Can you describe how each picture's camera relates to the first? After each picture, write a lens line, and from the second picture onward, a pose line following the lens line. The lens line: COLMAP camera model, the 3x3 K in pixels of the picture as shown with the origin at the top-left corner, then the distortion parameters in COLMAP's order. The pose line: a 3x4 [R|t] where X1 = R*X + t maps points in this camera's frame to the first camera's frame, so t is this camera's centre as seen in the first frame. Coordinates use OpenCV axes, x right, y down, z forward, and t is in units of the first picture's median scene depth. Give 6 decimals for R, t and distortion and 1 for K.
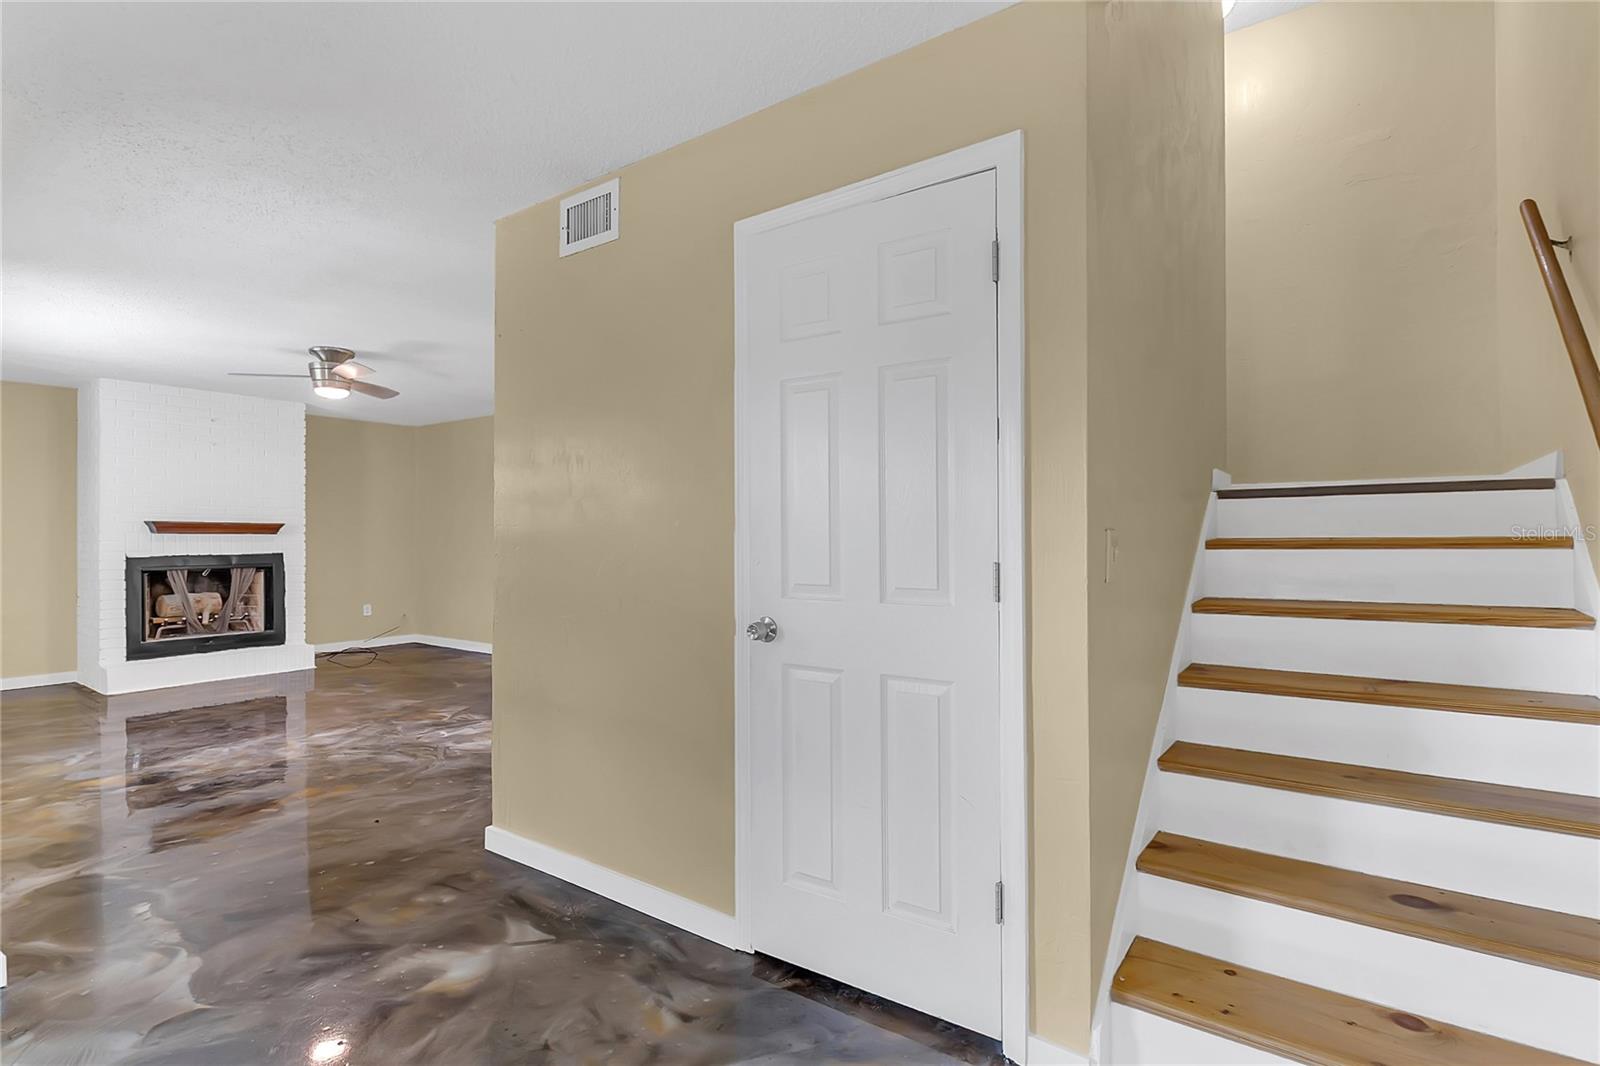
lens RADIAL K [[750.5, 0, 832.0], [0, 750.5, 531.6], [0, 0, 1]] dist [0.000755, -0.006923]
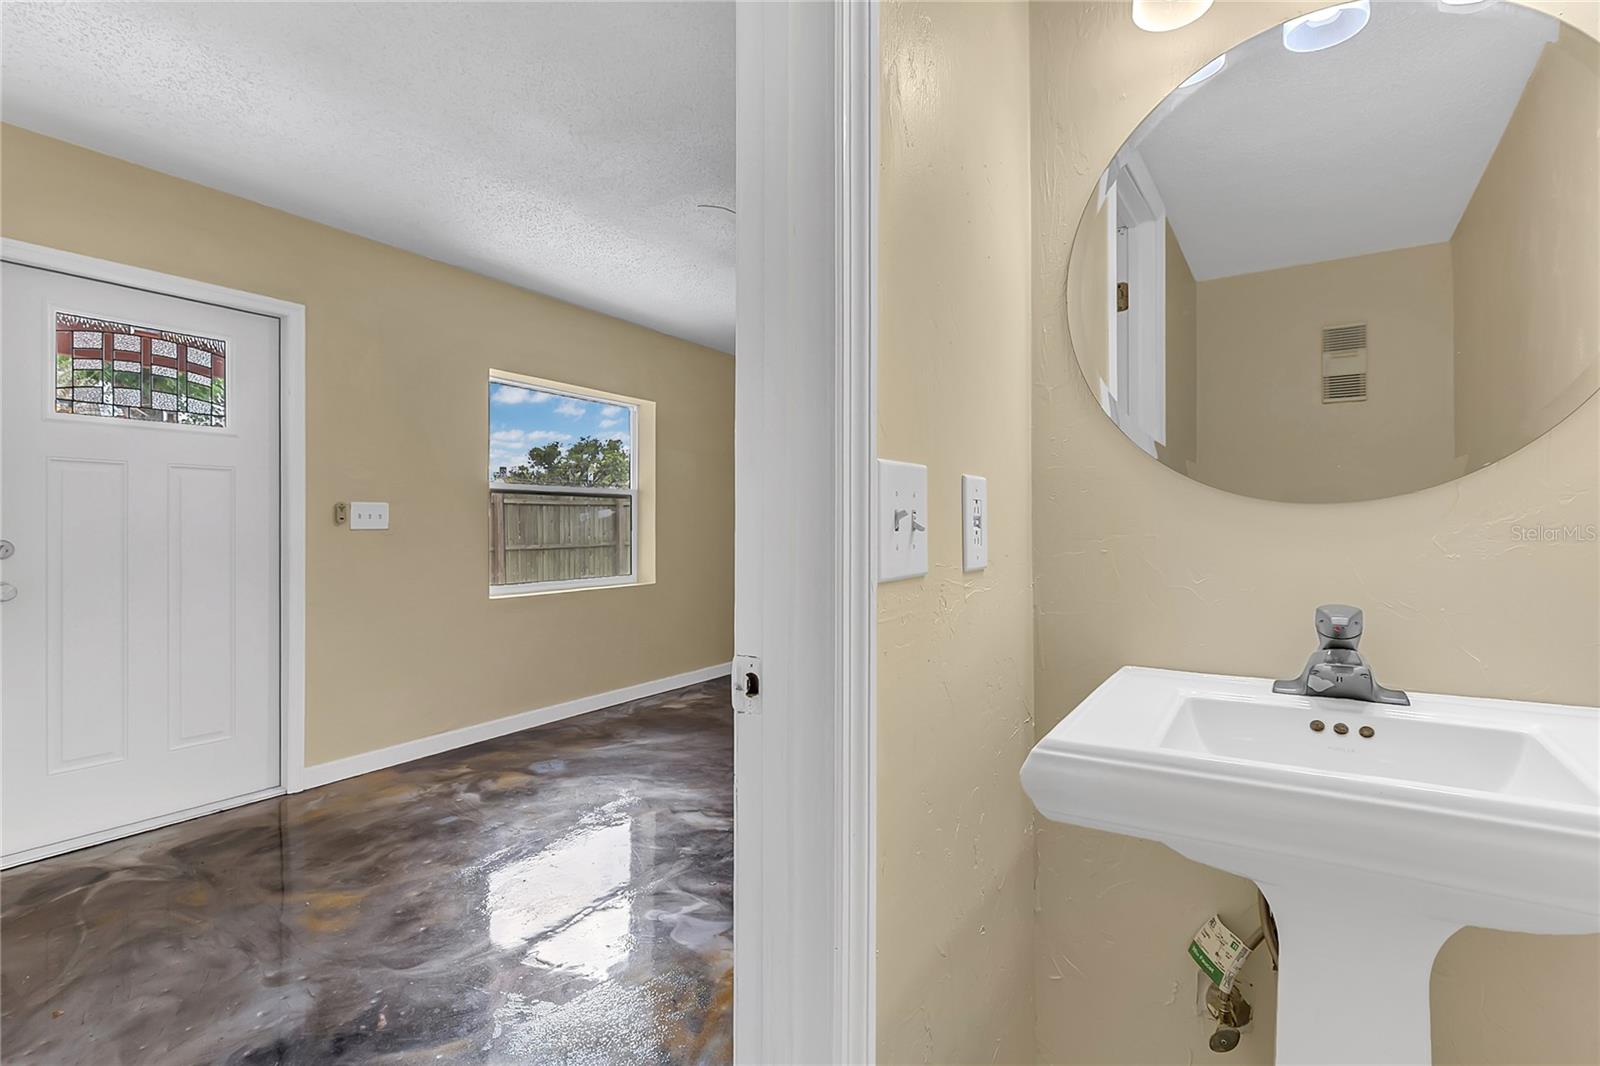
lens RADIAL K [[760.3, 0, 800.0], [0, 760.3, 533.0], [0, 0, 1]] dist [0.002748, -0.006535]
pose [[0.030177, 0.004661, -0.999534, -0.033884], [0.003740, 0.999982, 0.004776, 0.022717], [0.999538, -0.003883, 0.030159, 0.767733]]
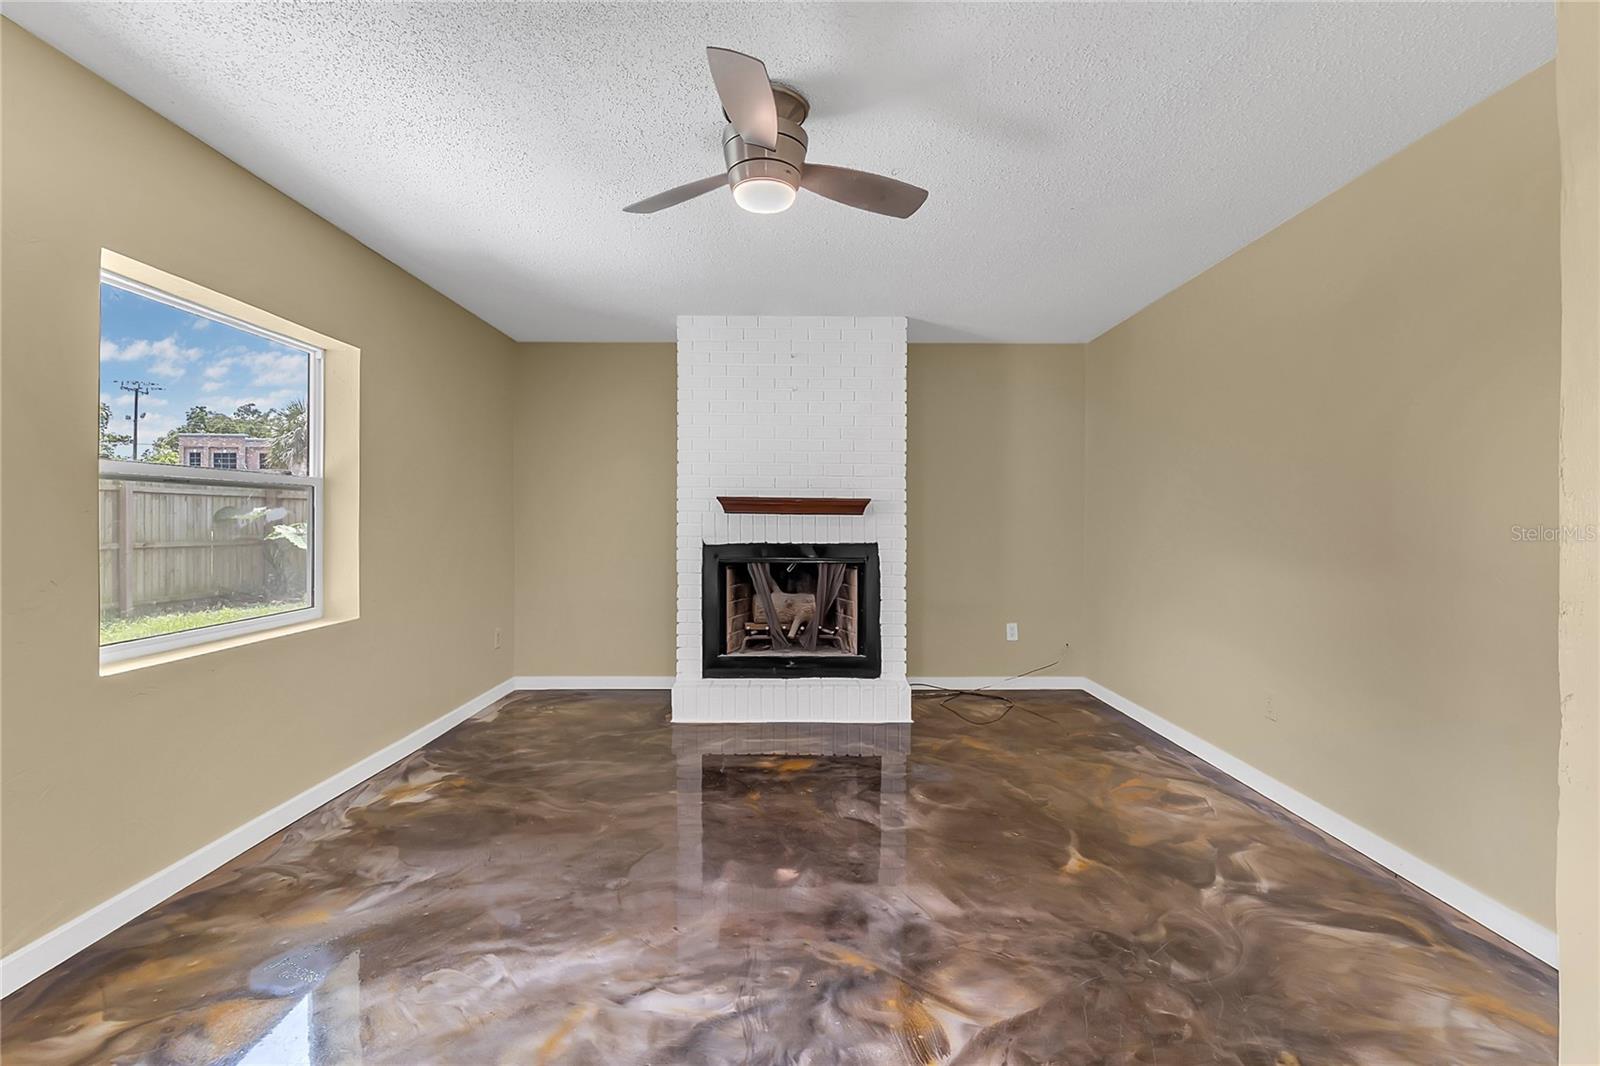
lens RADIAL K [[753.6, 0, 798.7], [0, 753.6, 528.4], [0, 0, 1]] dist [0.007345, -0.007400]
pose [[0.556727, 0.008371, -0.830653, -0.221393], [-0.000876, 0.999955, 0.009490, 0.009807], [0.830695, -0.004555, 0.556709, 0.600049]]
